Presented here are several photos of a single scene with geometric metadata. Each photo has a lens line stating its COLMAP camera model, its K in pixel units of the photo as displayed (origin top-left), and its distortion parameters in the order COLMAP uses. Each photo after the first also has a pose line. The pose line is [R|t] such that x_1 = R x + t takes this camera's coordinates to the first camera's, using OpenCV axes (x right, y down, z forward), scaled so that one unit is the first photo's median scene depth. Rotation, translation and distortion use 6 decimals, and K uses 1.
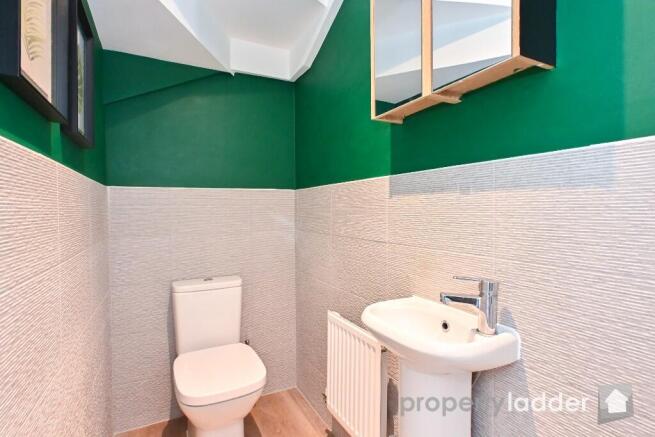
lens RADIAL K [[332.1, 0, 325.6], [0, 332.1, 219.6], [0, 0, 1]] dist [0.003893, 0.001207]
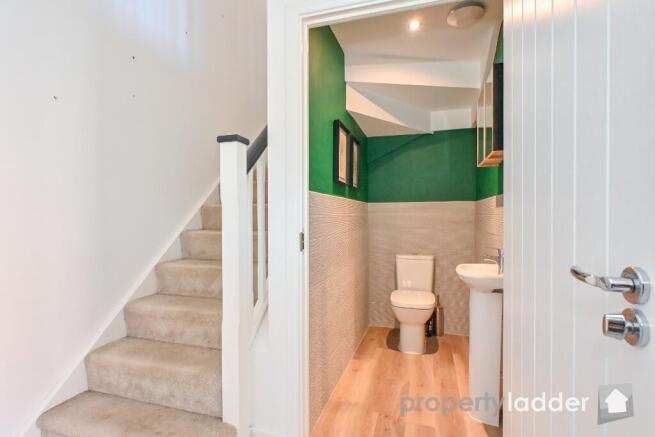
lens RADIAL K [[332.1, 0, 325.6], [0, 332.1, 219.6], [0, 0, 1]] dist [0.003893, 0.001207]
pose [[0.721010, 0.013750, -0.692788, 0.548551], [-0.020927, 0.999779, -0.001936, 0.011419], [0.692608, 0.015894, 0.721139, -0.625577]]
